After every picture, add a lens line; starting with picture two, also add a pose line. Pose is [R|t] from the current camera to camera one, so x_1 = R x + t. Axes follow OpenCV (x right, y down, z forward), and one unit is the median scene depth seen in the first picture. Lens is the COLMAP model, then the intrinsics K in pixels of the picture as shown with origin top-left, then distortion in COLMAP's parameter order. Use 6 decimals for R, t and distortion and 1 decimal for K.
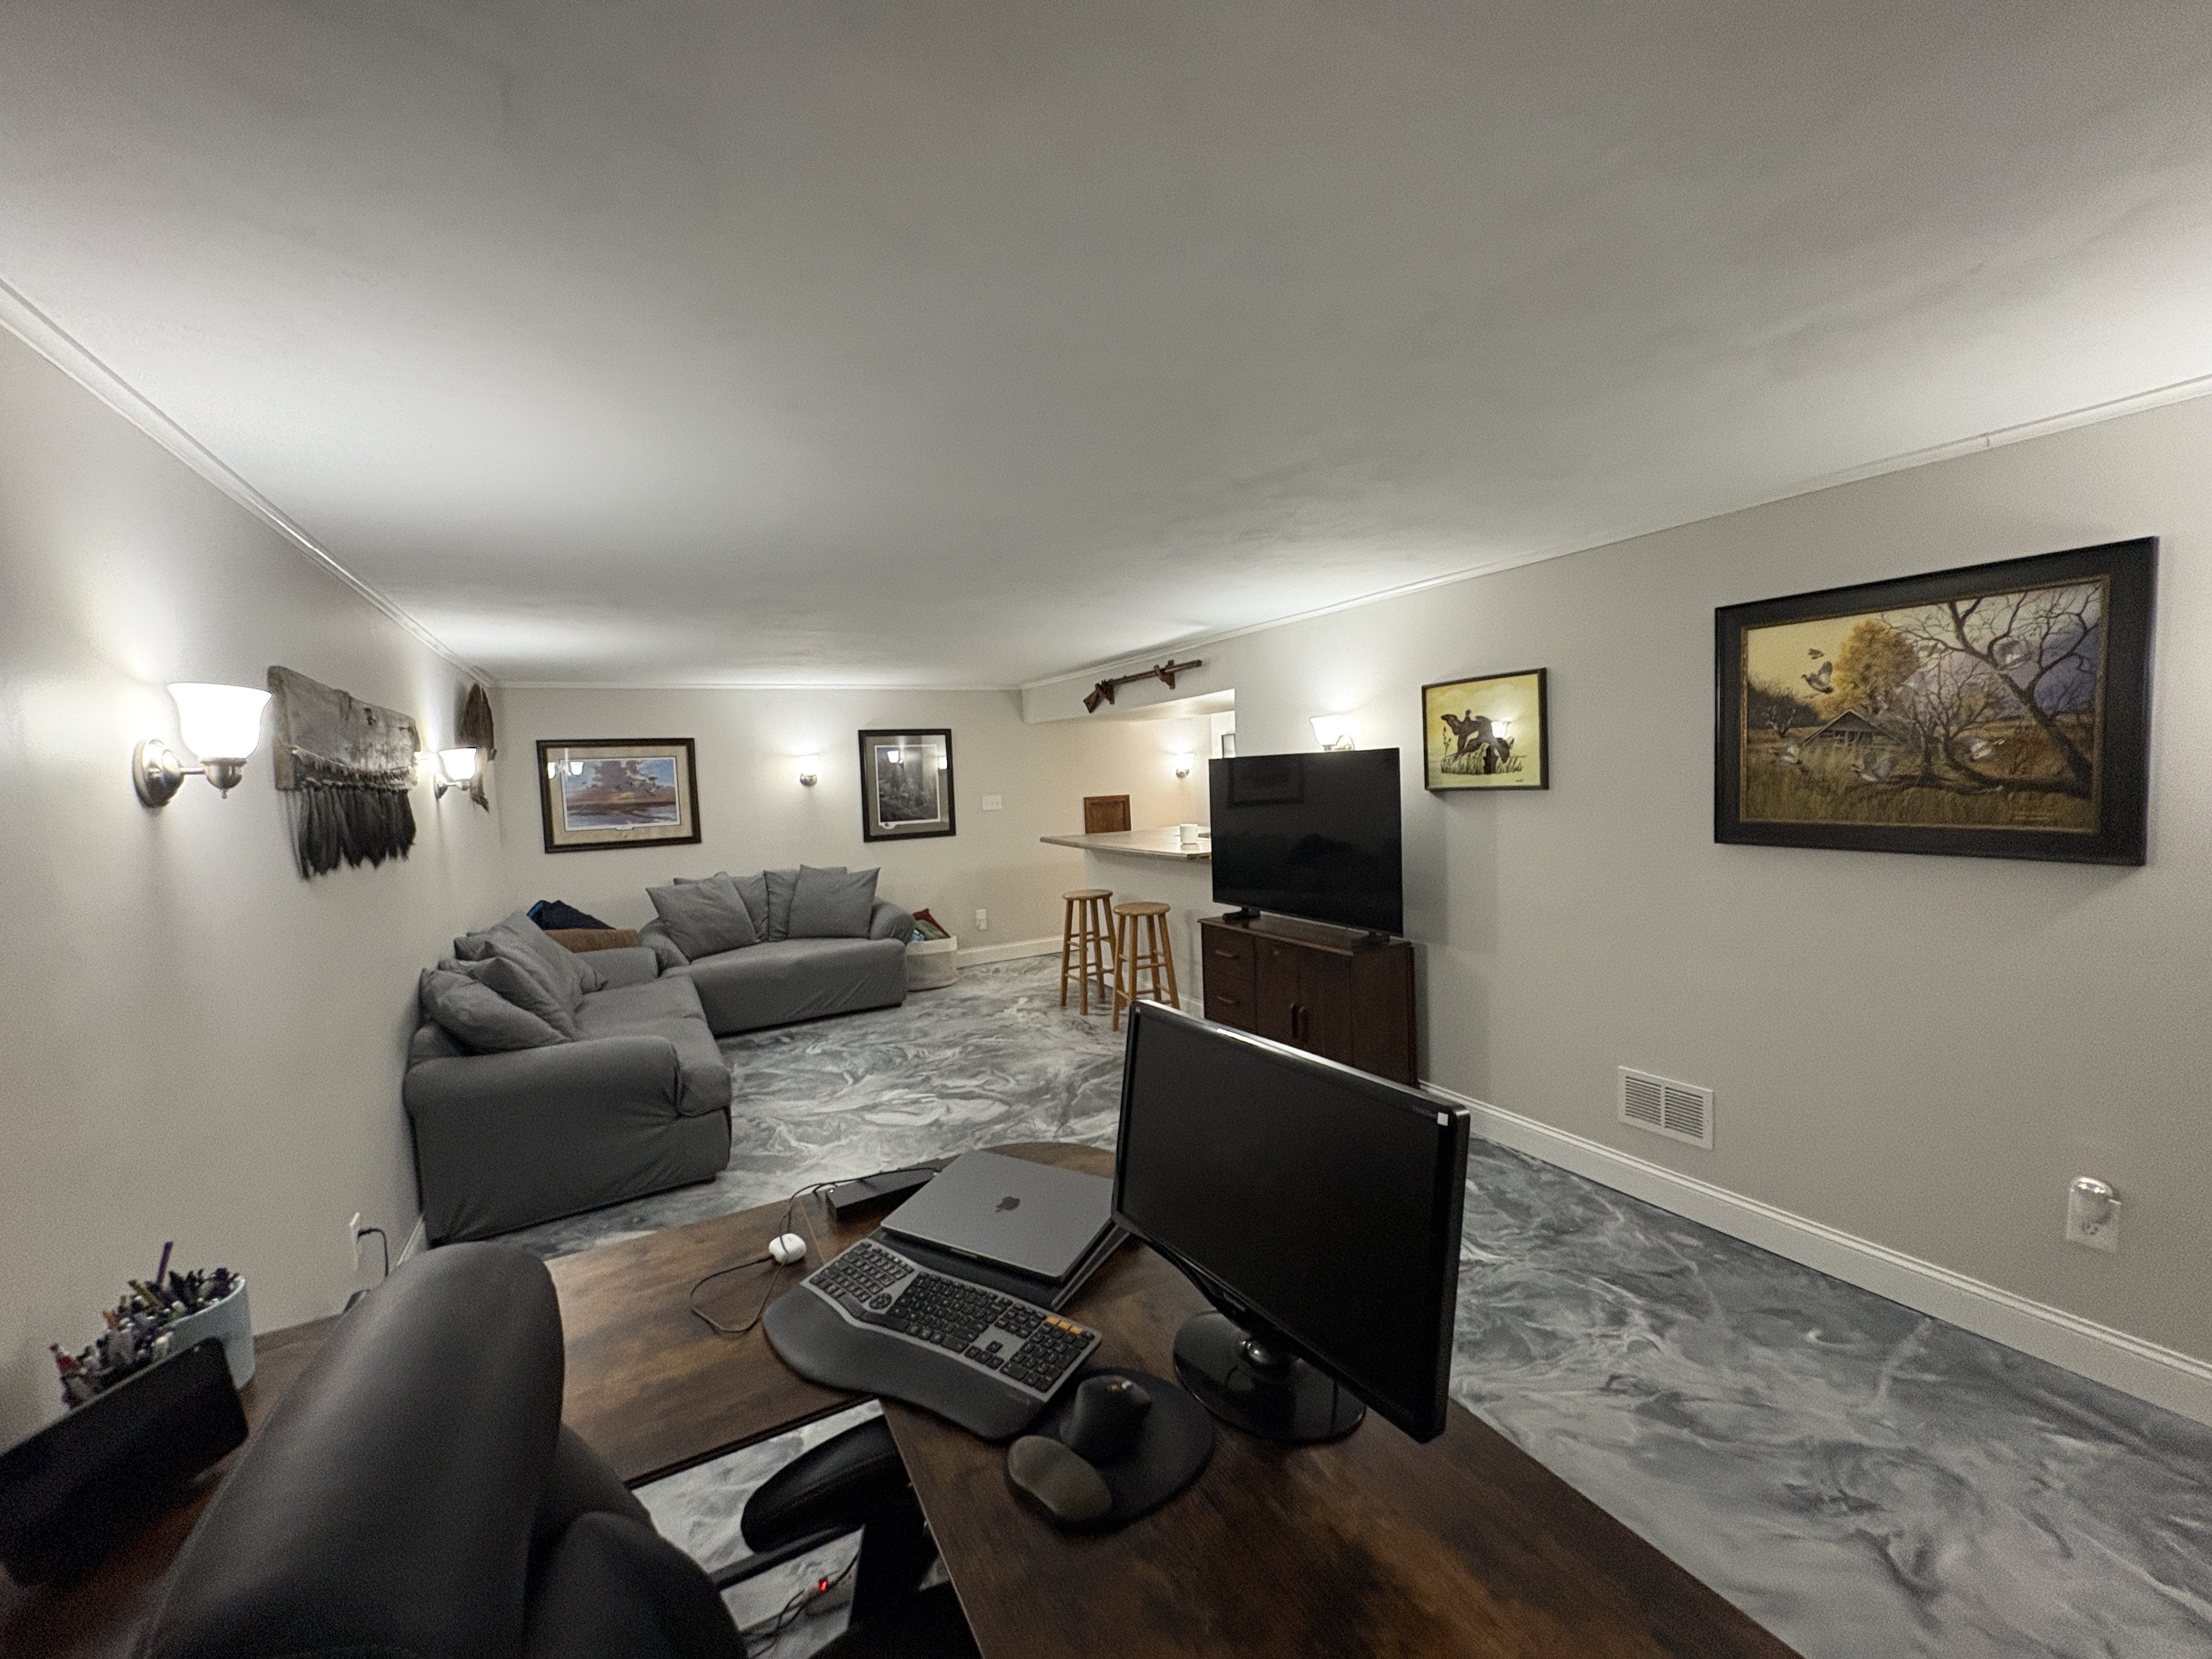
lens RADIAL K [[874.1, 0, 1106.3], [0, 874.1, 831.9], [0, 0, 1]] dist [0.001114, 0.000099]
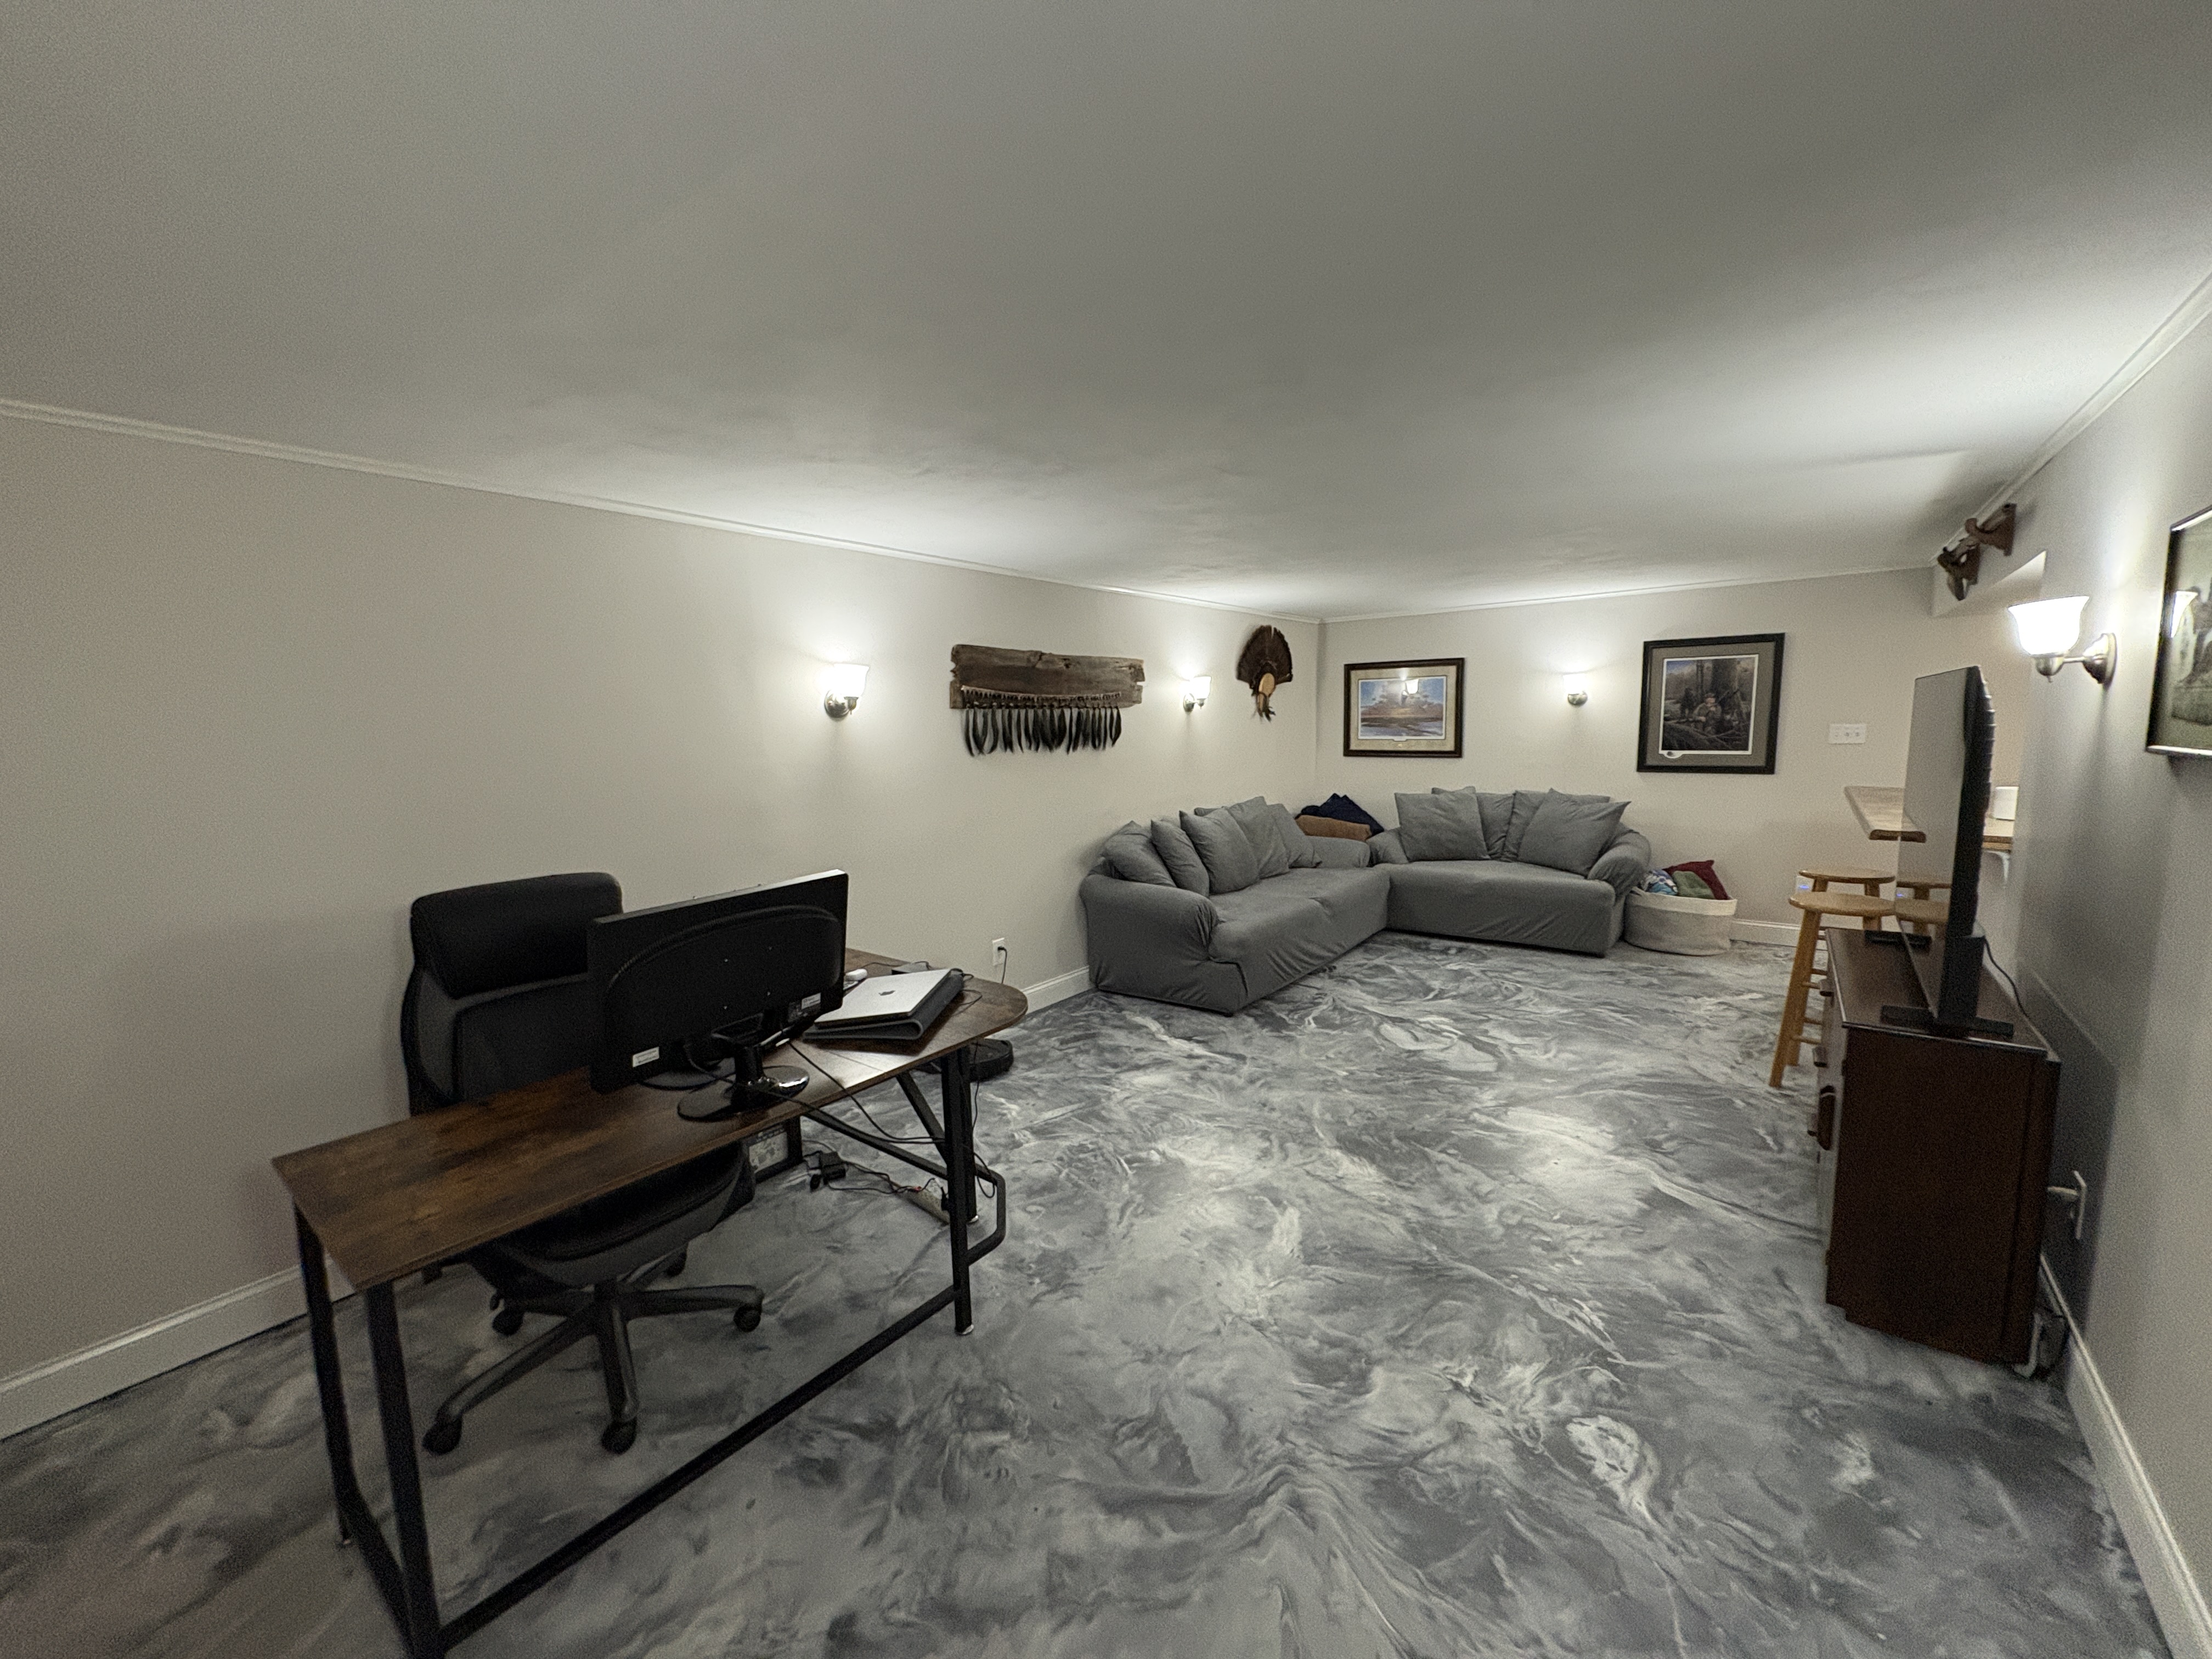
lens RADIAL K [[874.1, 0, 1108.6], [0, 874.1, 825.6], [0, 0, 1]] dist [0.001114, 0.000099]
pose [[0.398254, 0.145871, -0.905602, 0.389816], [-0.055681, 0.989298, 0.134865, -0.028610], [0.915584, -0.003286, 0.402114, 0.202095]]
